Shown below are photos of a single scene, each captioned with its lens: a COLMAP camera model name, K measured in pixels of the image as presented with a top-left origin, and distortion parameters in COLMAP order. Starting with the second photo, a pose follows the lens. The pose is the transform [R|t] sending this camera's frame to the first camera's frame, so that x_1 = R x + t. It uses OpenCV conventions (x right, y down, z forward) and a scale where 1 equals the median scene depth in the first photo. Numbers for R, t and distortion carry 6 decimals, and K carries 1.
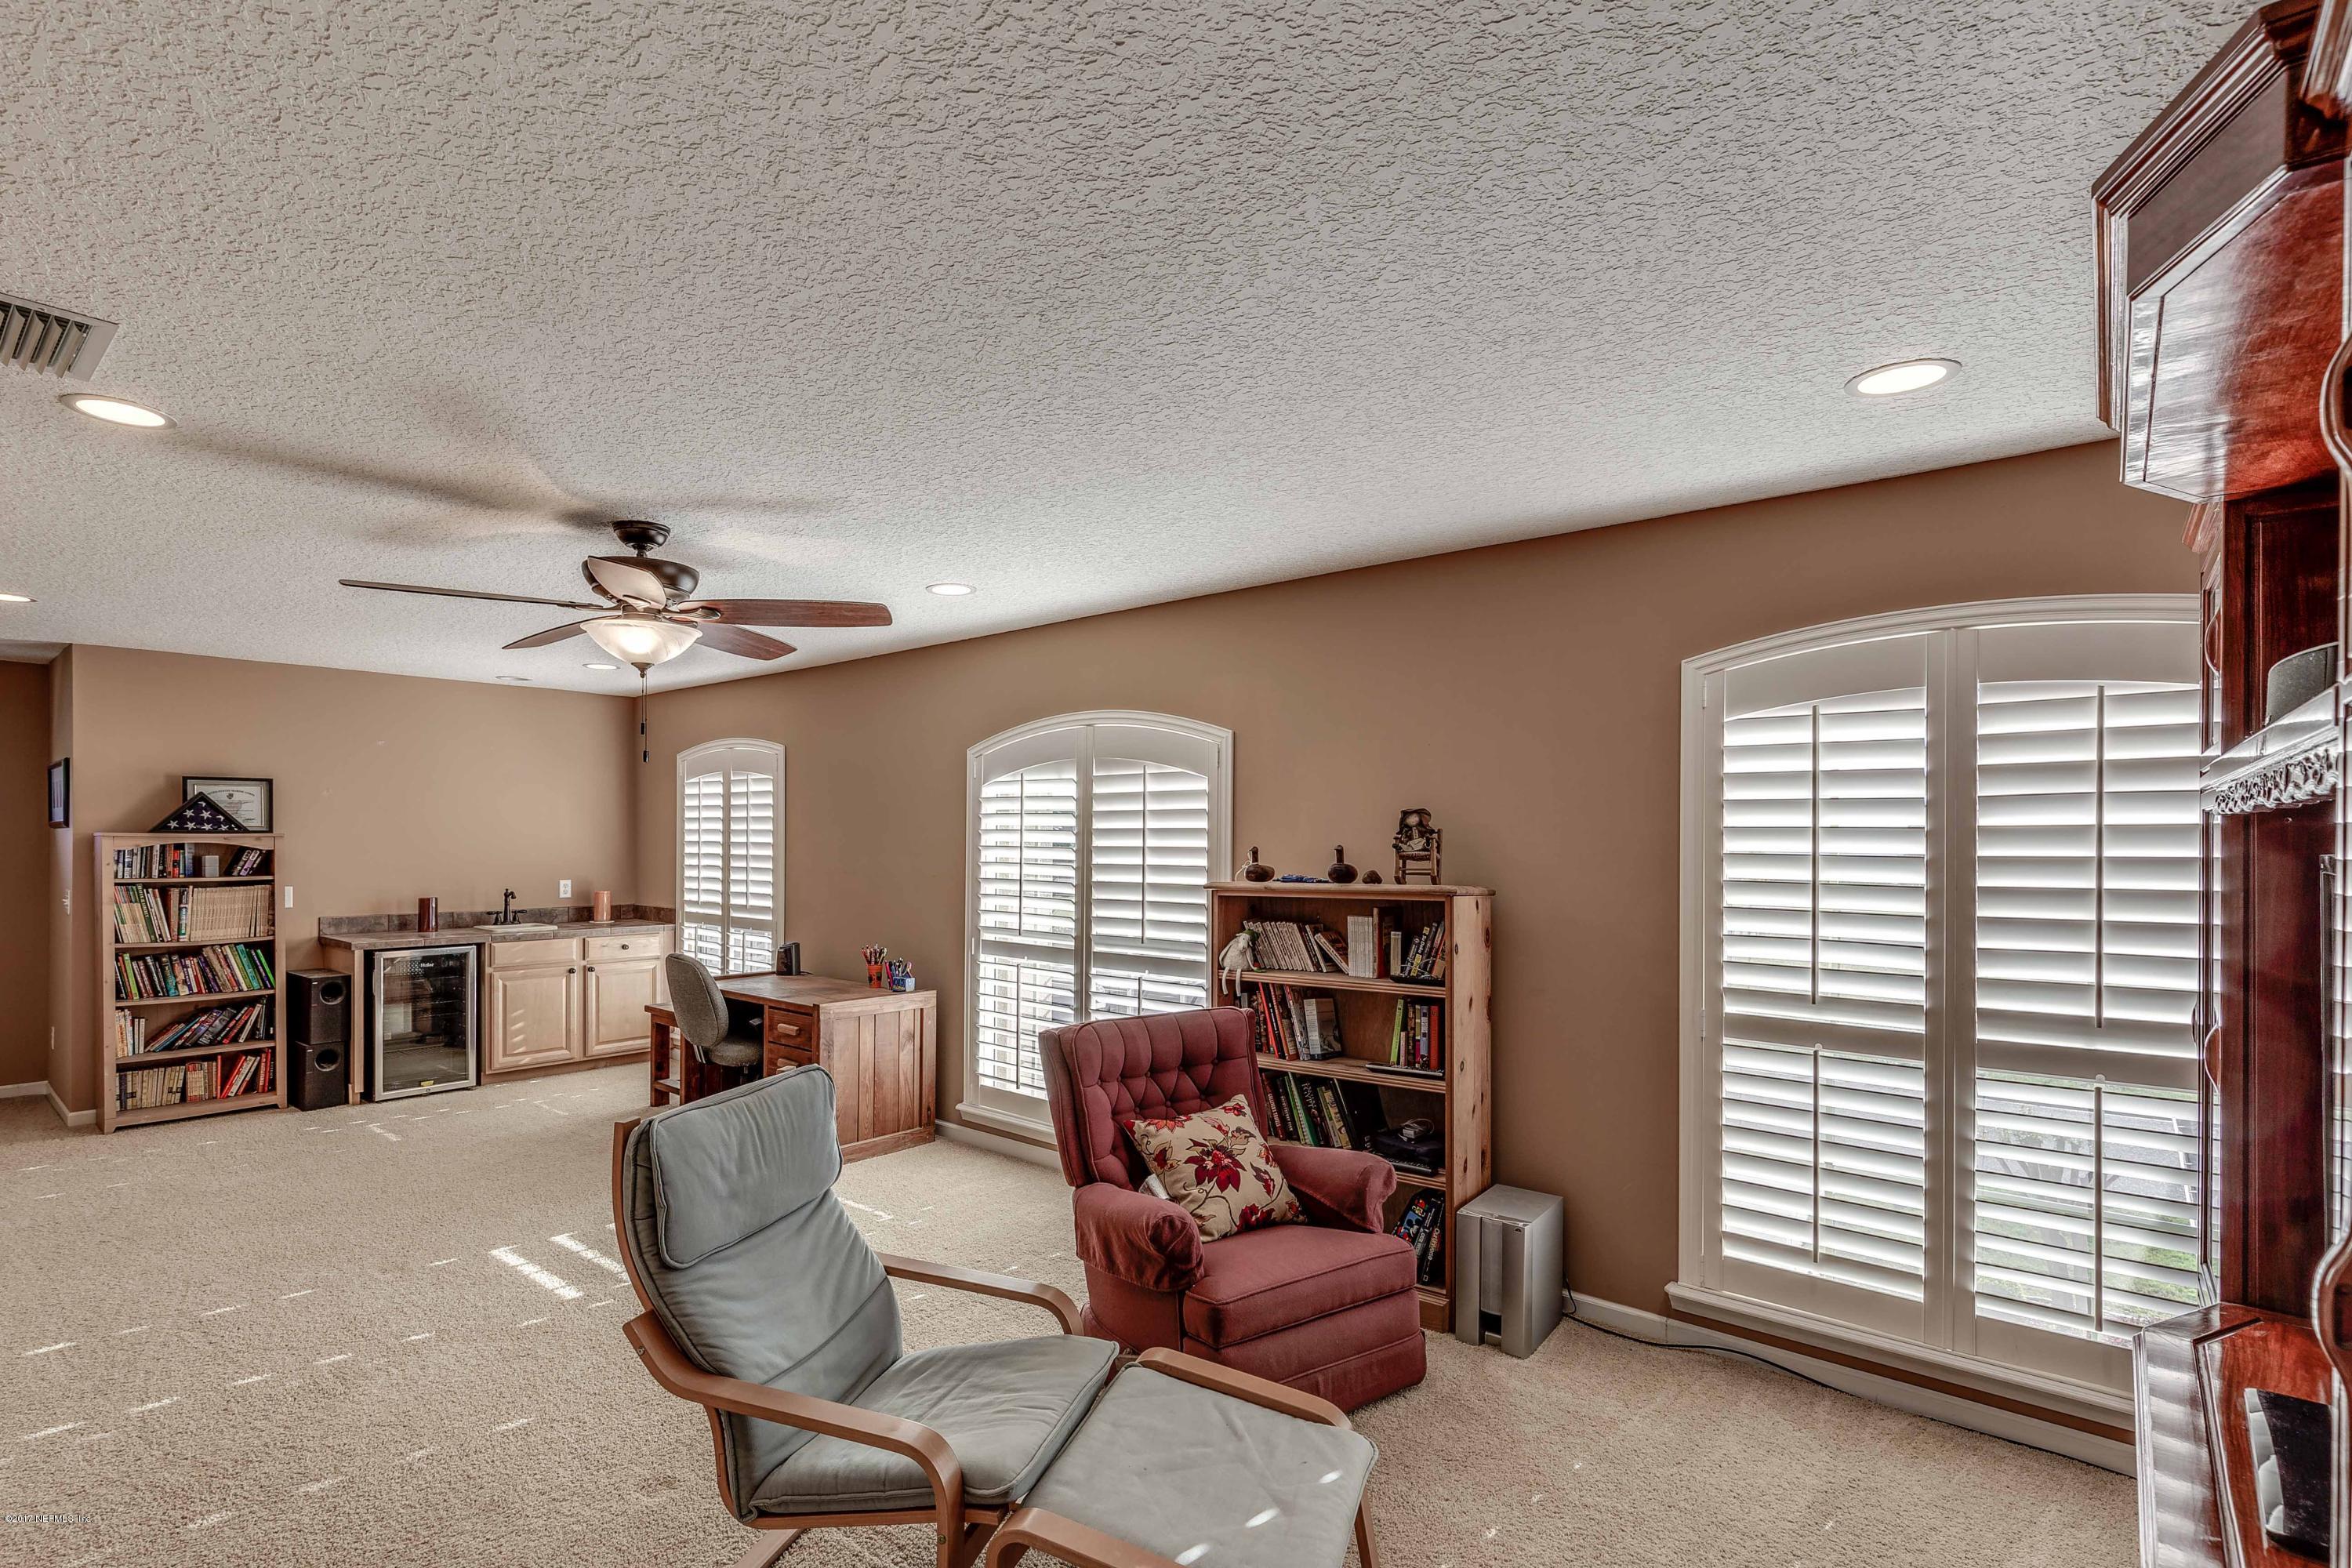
lens RADIAL K [[1107.1, 0, 1163.1], [0, 1107.1, 834.9], [0, 0, 1]] dist [-0.001463, 0.001291]
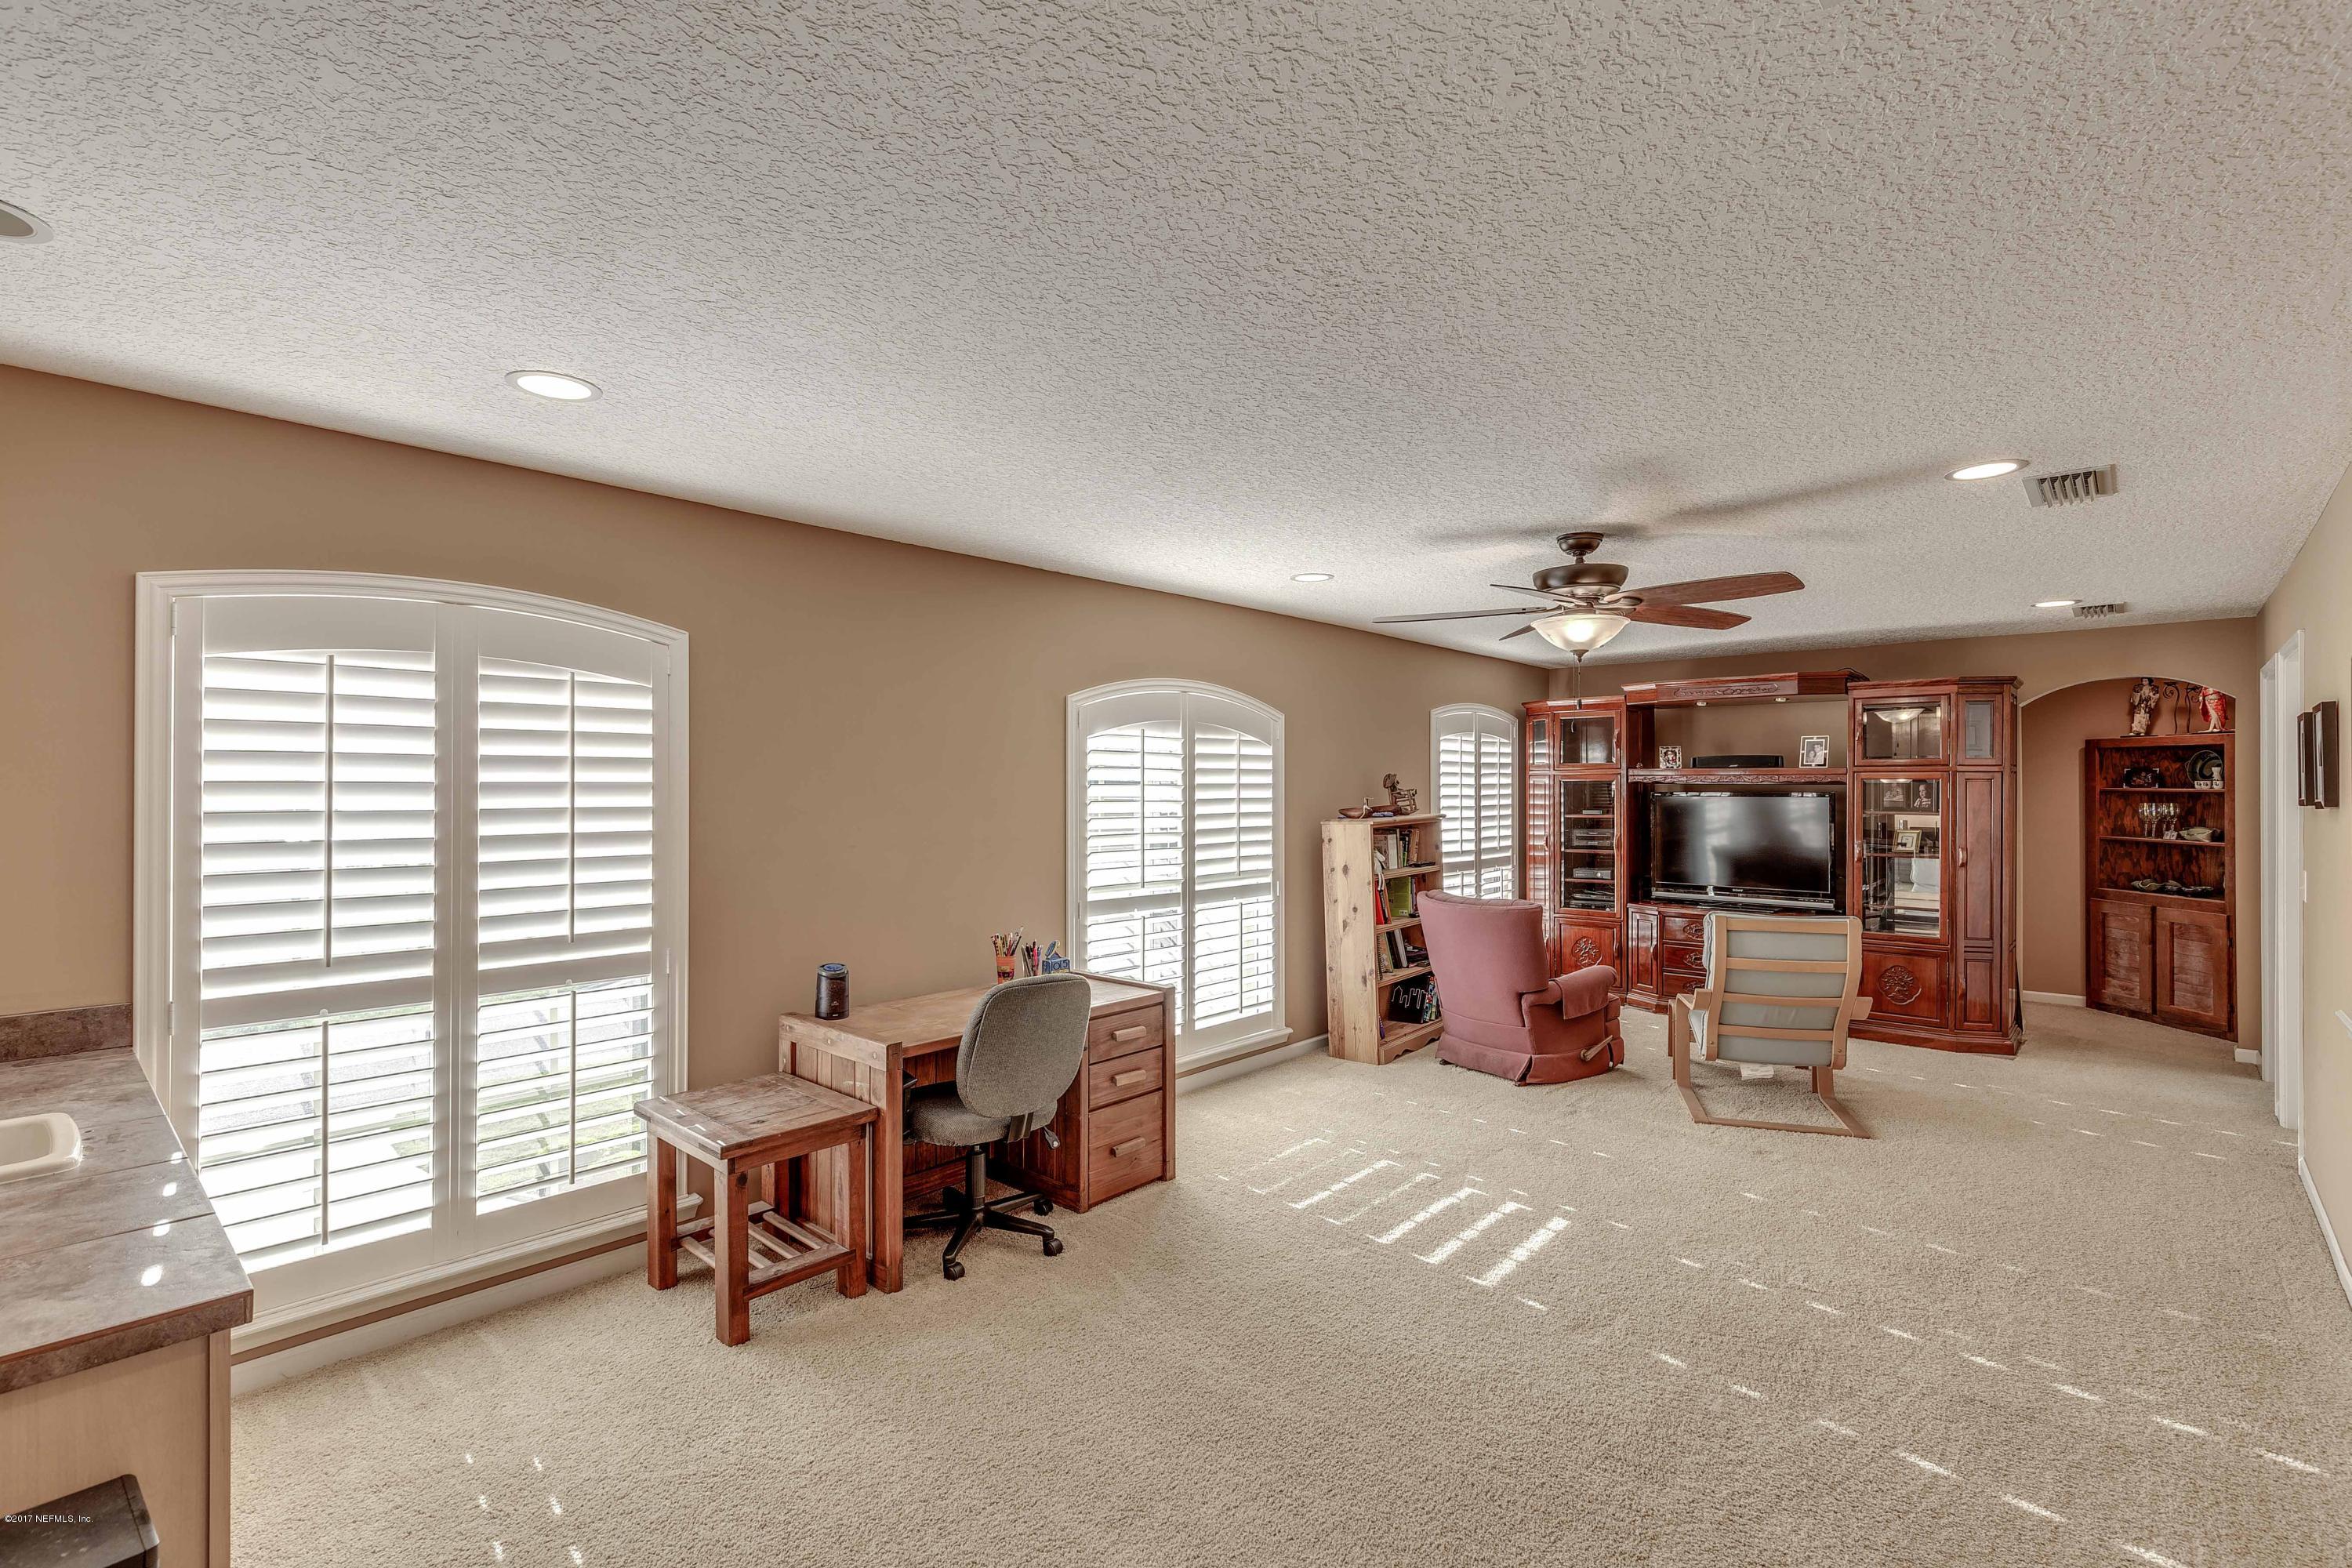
lens RADIAL K [[1045.9, 0, 1168.4], [0, 1045.9, 793.8], [0, 0, 1]] dist [0.001103, -0.000580]
pose [[0.049139, -0.008266, 0.998758, -0.381512], [0.004519, 0.999957, 0.008054, -0.001149], [-0.998782, 0.004118, 0.049174, 0.325749]]
